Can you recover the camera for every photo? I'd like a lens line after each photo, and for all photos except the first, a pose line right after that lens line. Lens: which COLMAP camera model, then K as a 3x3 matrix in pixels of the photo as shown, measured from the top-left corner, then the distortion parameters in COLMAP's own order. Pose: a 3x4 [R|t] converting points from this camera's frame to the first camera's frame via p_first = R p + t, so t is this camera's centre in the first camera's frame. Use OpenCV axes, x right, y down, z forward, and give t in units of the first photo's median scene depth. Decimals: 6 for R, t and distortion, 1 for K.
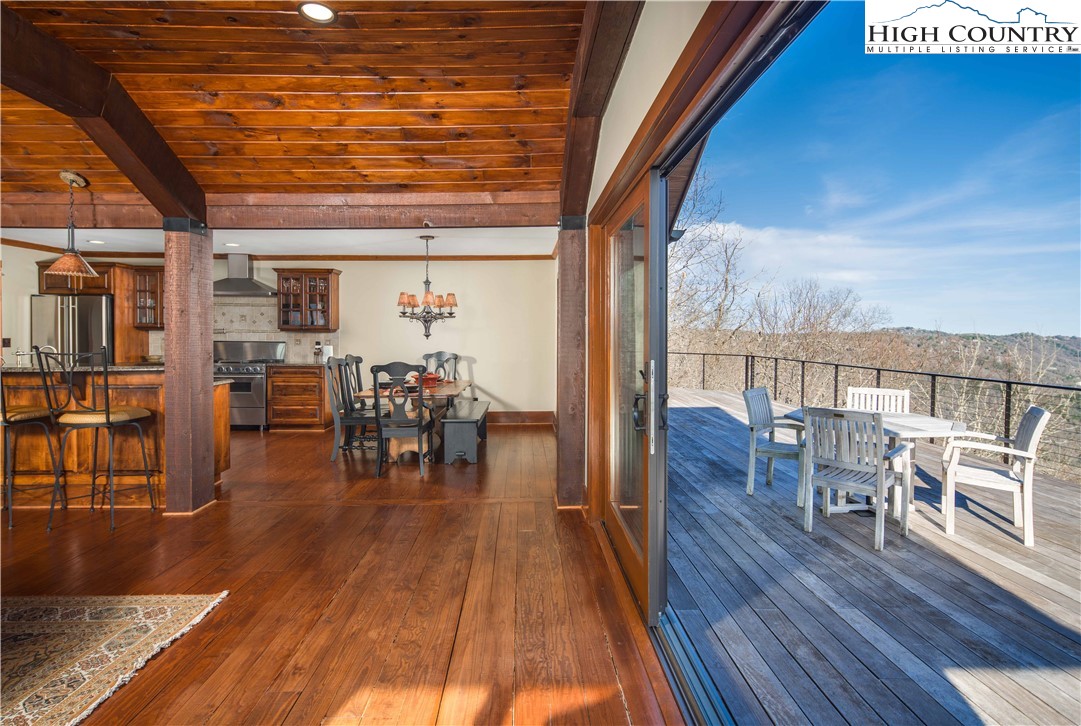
lens RADIAL K [[554.5, 0, 543.2], [0, 554.5, 345.3], [0, 0, 1]] dist [0.006065, -0.002572]
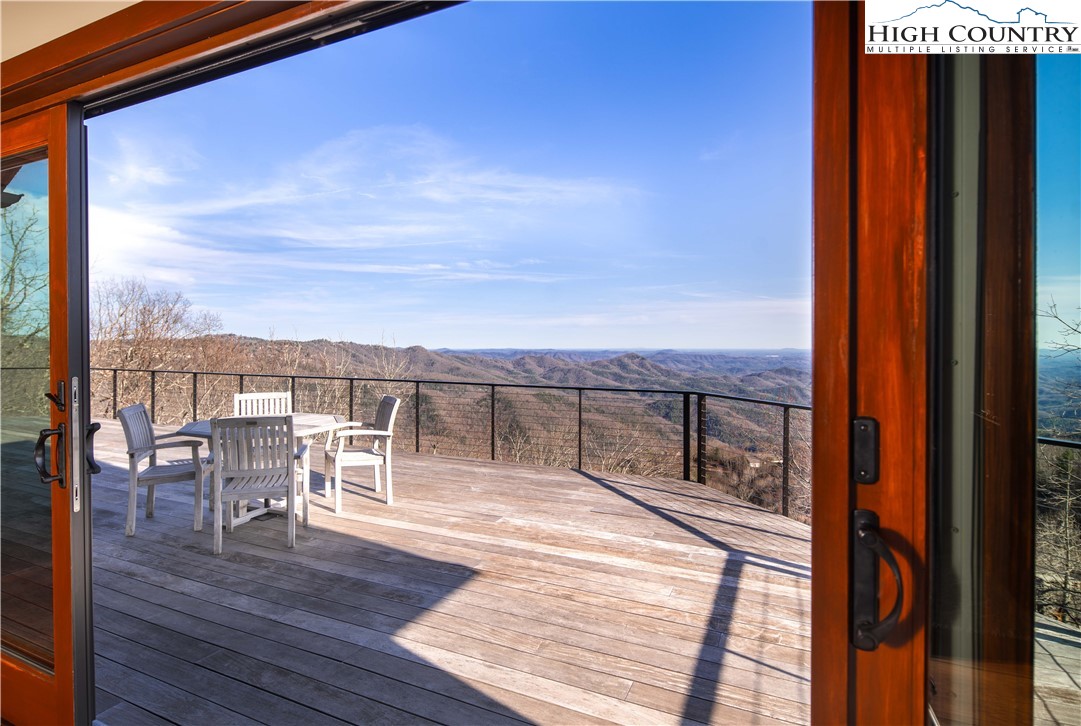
lens RADIAL K [[554.5, 0, 531.3], [0, 554.5, 345.5], [0, 0, 1]] dist [0.006065, -0.002572]
pose [[0.453440, -0.011598, 0.891212, -0.162675], [0.022271, 0.999751, 0.001679, -0.001579], [-0.891009, 0.019087, 0.453585, 0.166007]]
